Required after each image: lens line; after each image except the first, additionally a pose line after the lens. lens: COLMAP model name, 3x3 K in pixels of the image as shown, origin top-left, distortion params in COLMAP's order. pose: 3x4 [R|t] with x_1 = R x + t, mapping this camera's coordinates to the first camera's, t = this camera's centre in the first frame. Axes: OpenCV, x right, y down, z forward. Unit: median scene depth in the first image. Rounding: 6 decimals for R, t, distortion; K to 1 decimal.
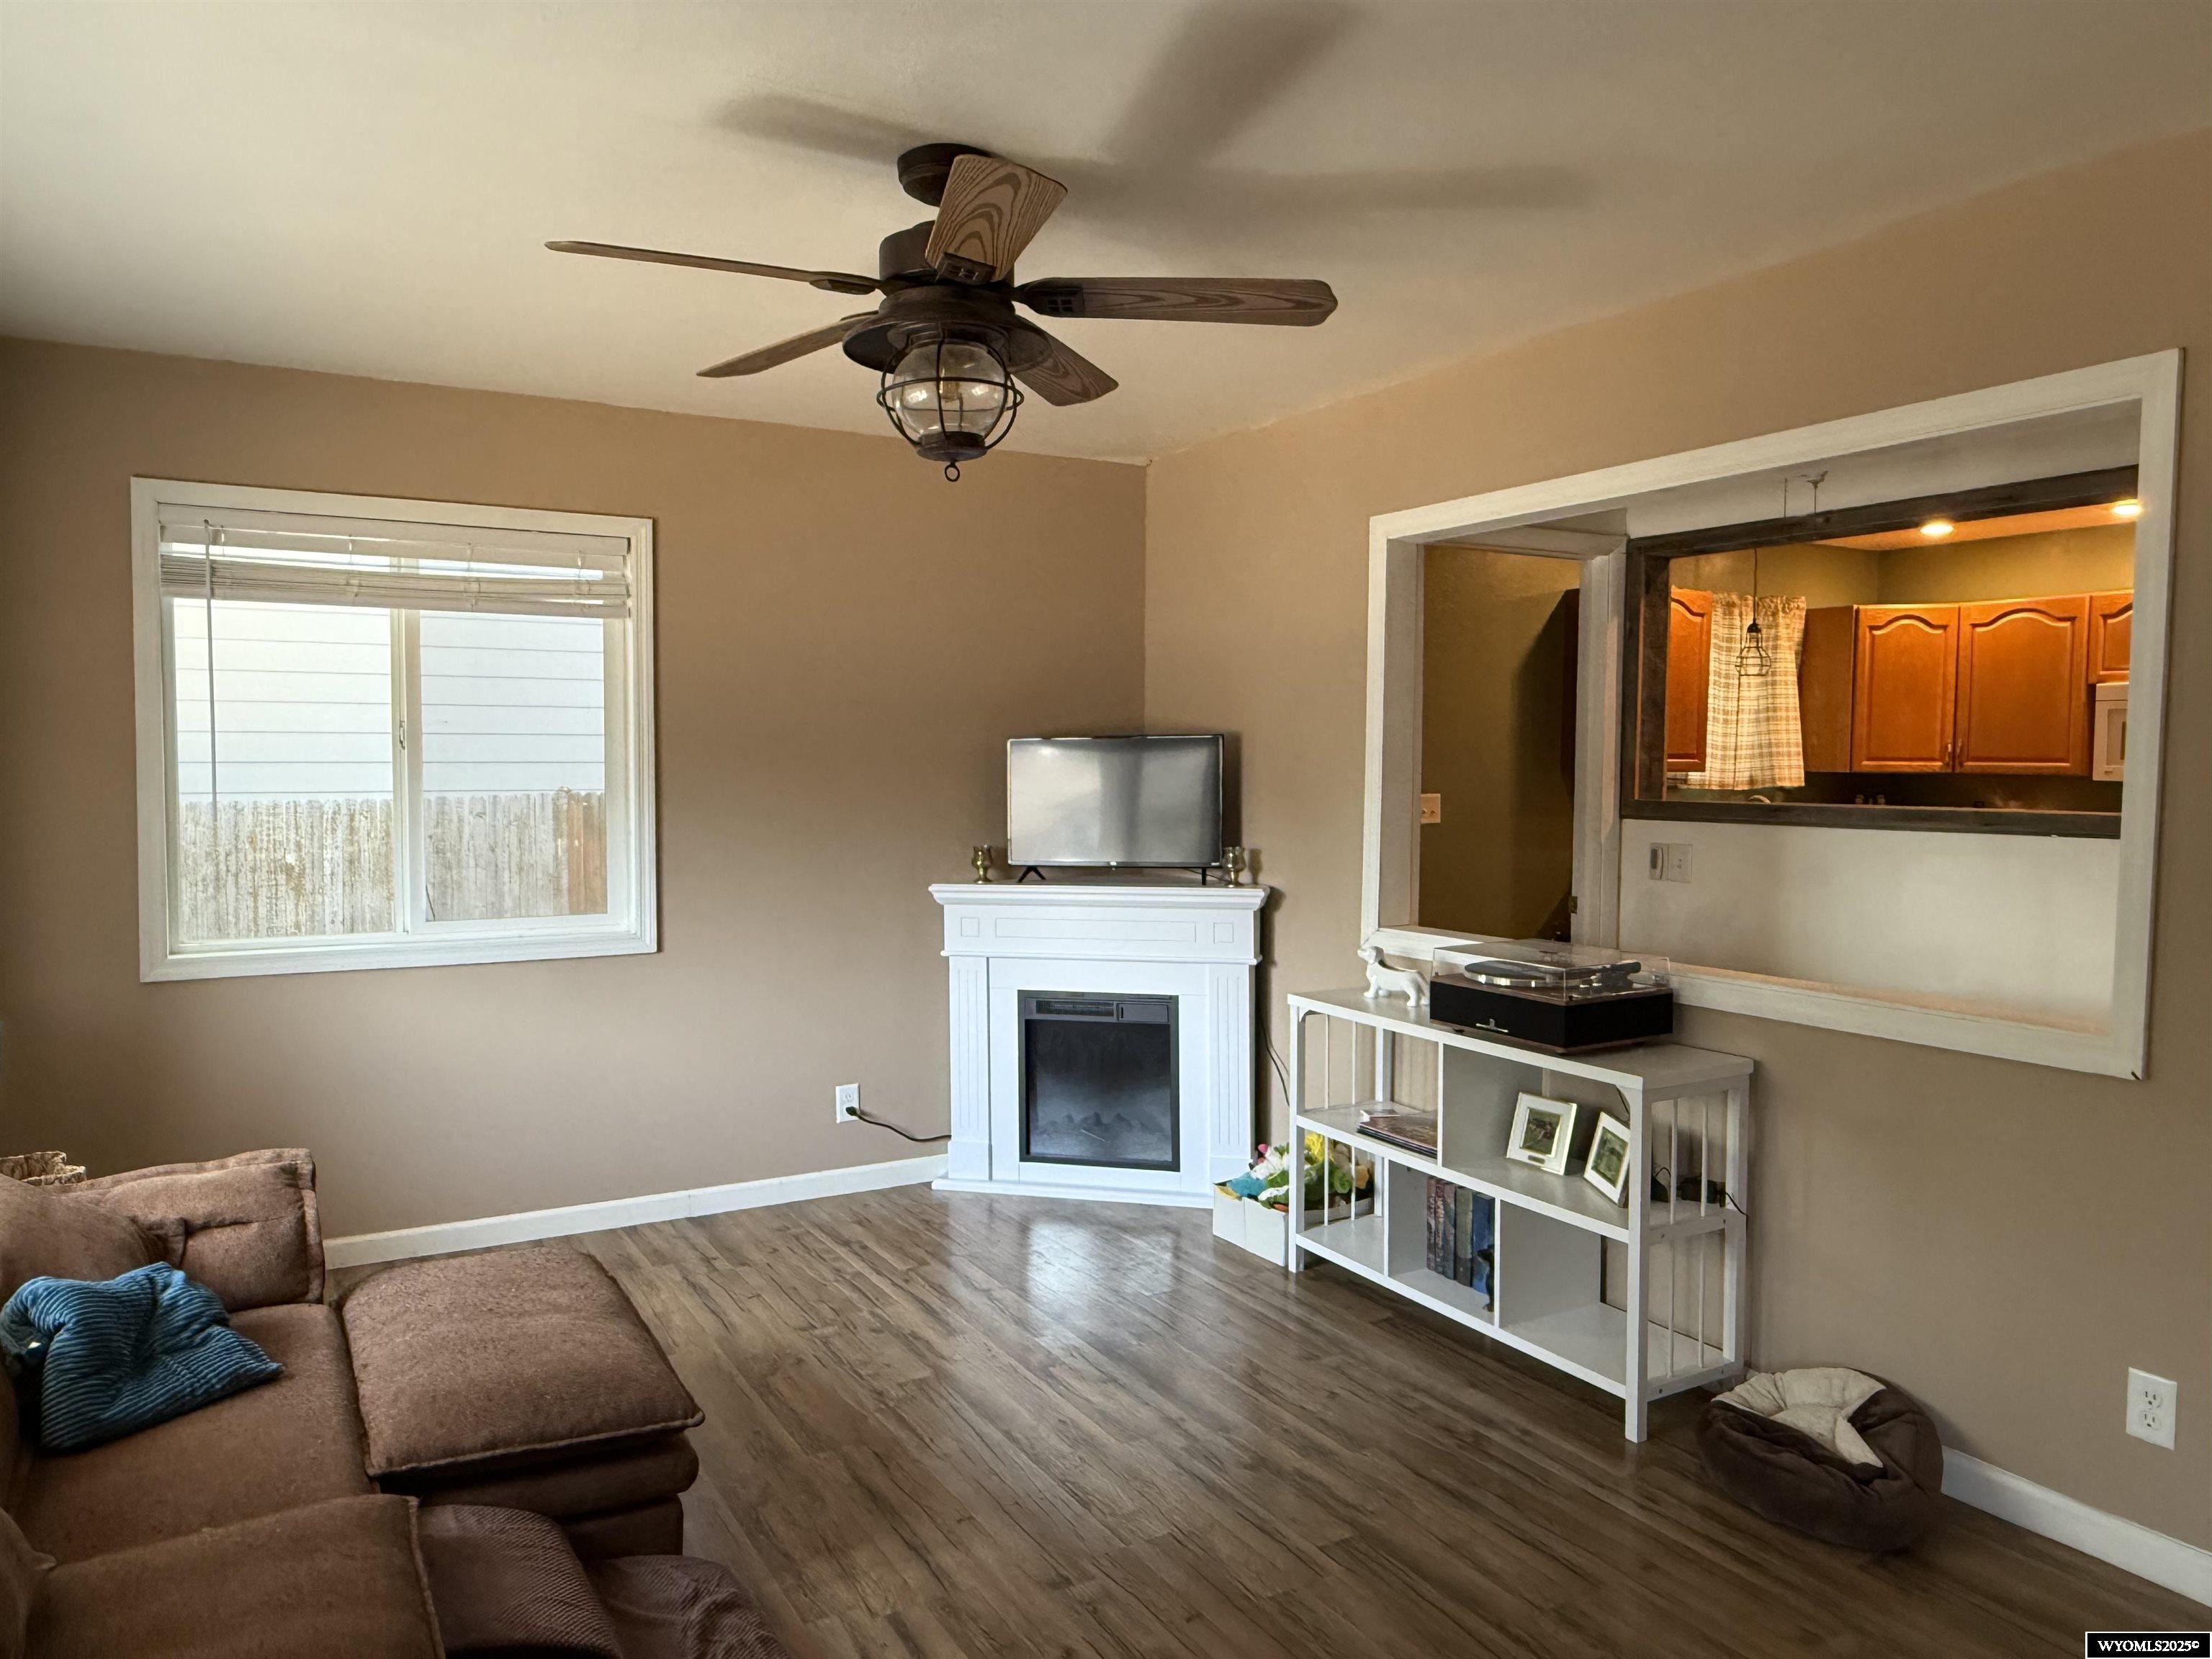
lens RADIAL K [[1500.6, 0, 1103.5], [0, 1500.6, 830.8], [0, 0, 1]] dist [-0.008164, 0.003983]
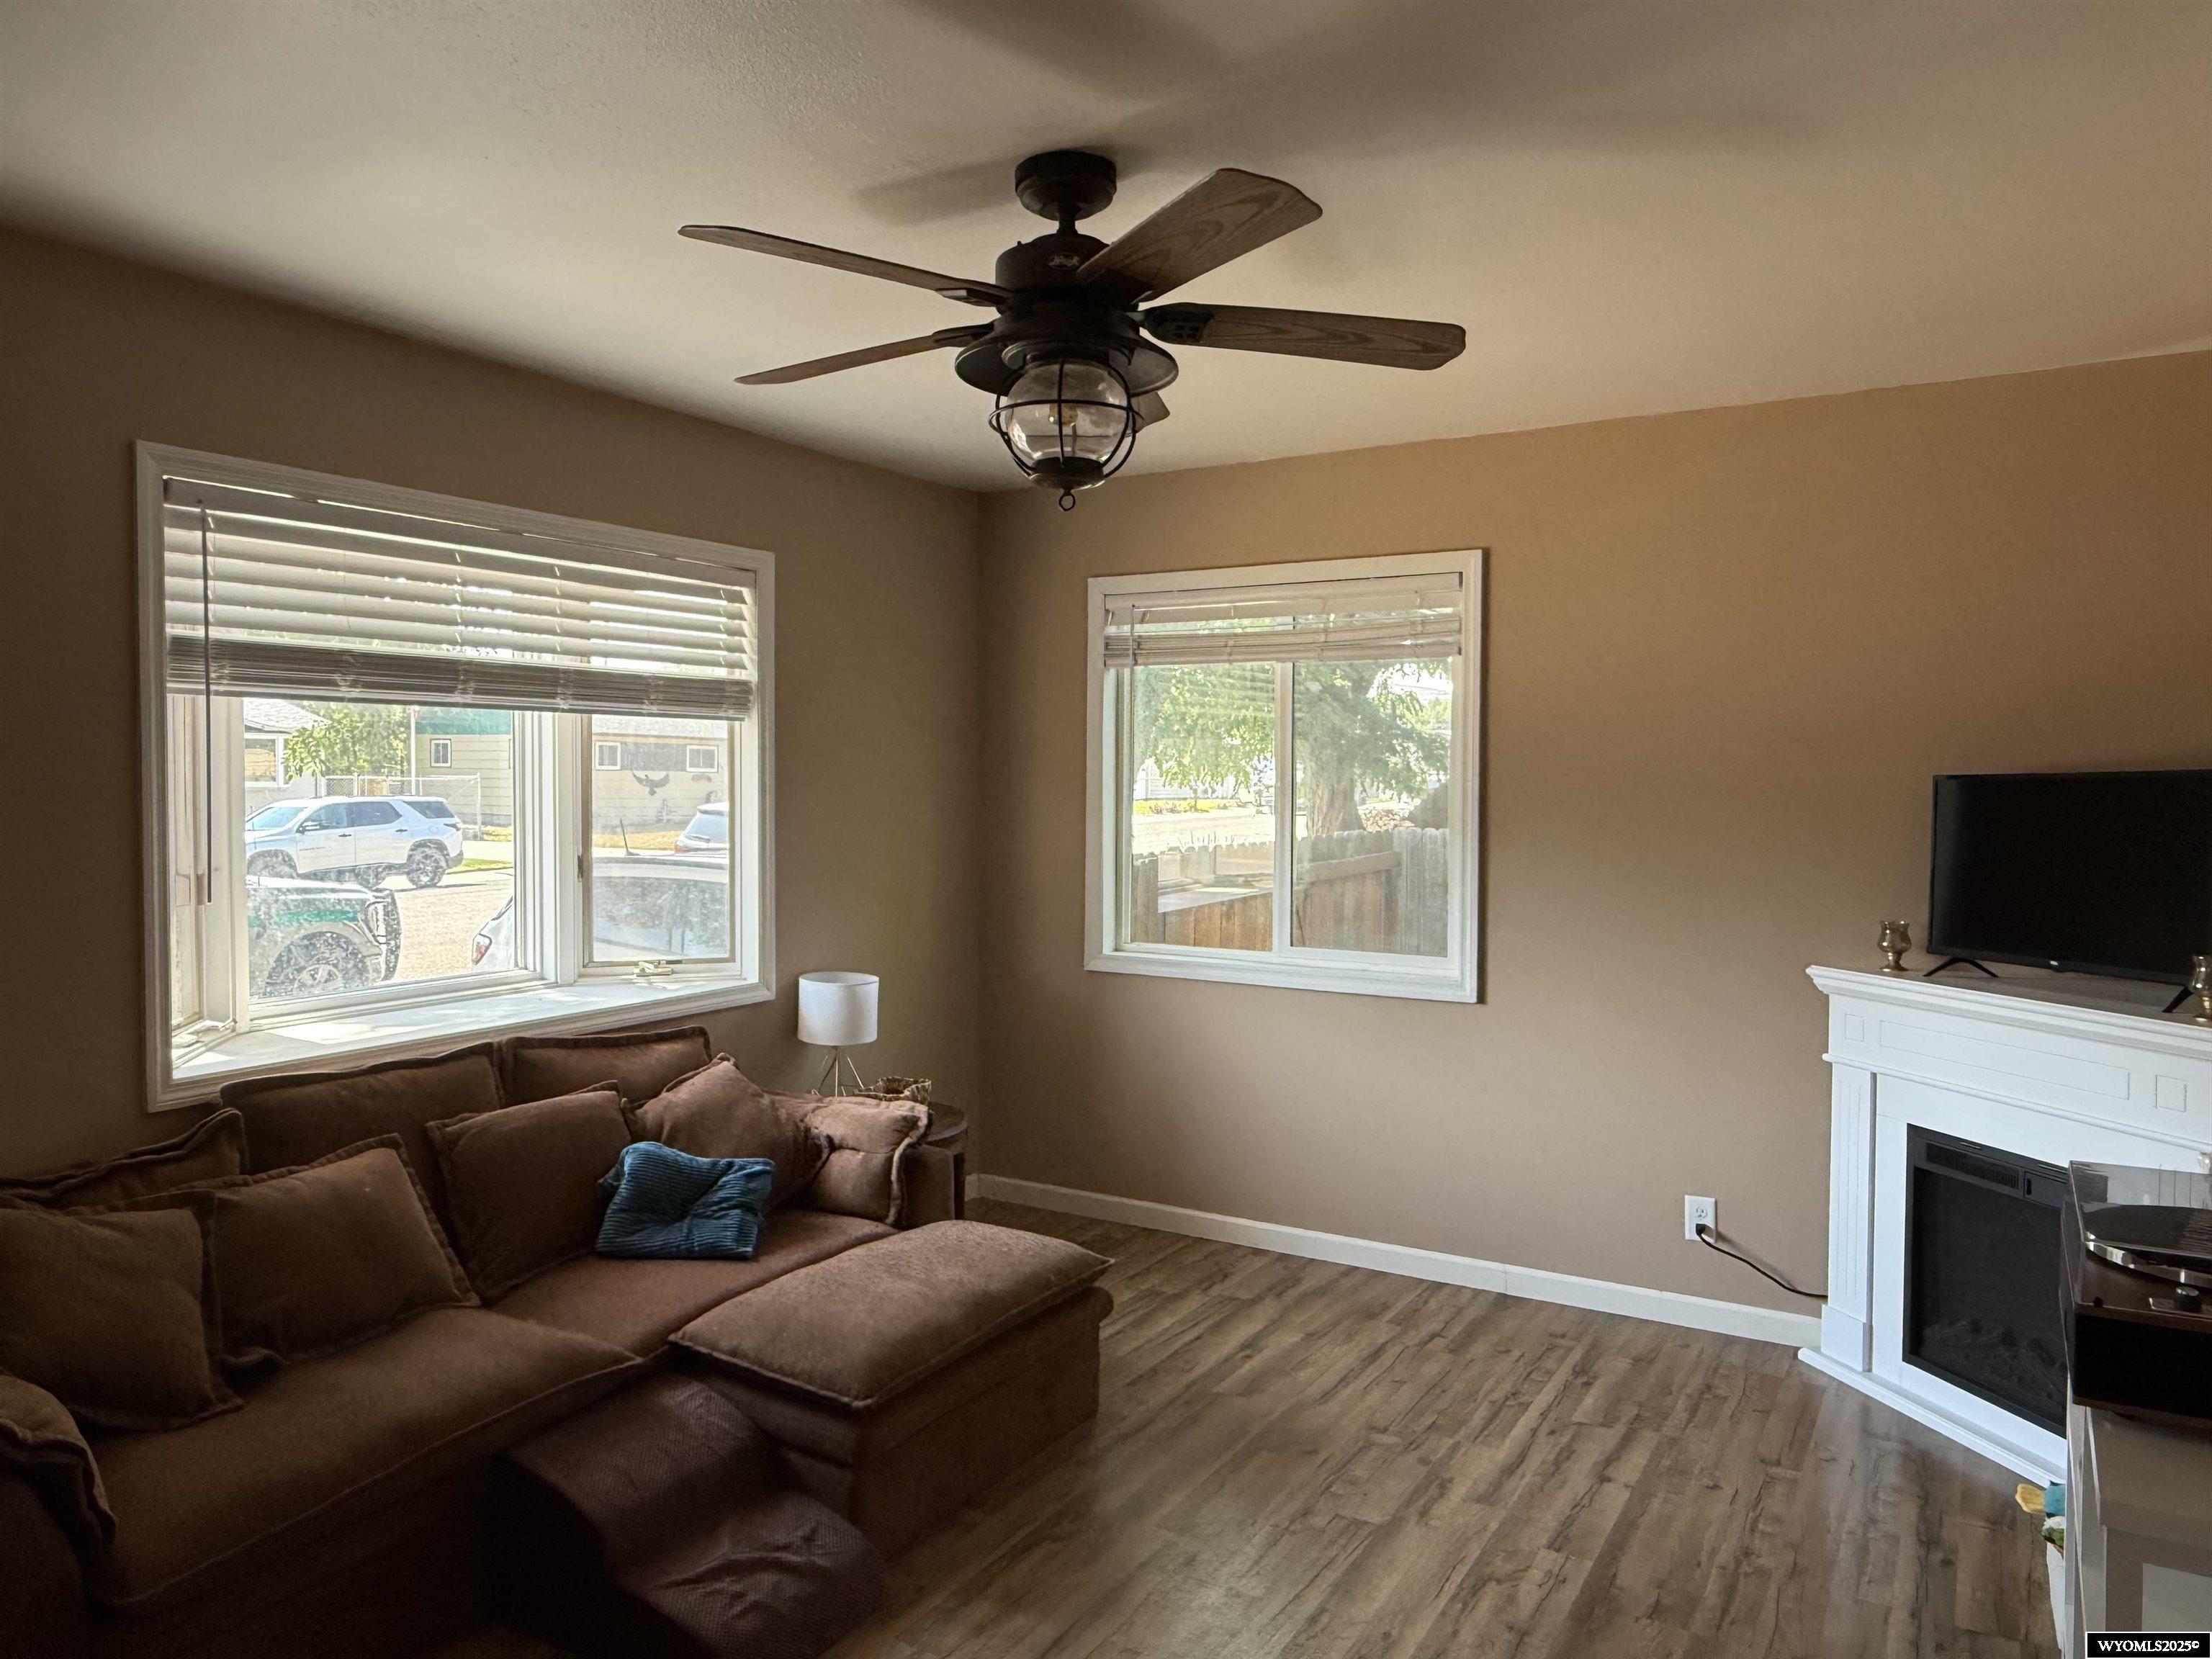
lens RADIAL K [[1500.6, 0, 1096.6], [0, 1500.6, 828.7], [0, 0, 1]] dist [-0.008164, 0.003983]
pose [[0.488335, 0.028616, -0.872187, 0.441936], [-0.047861, 0.998836, 0.005974, -0.025753], [0.871343, 0.038826, 0.489137, 0.345325]]
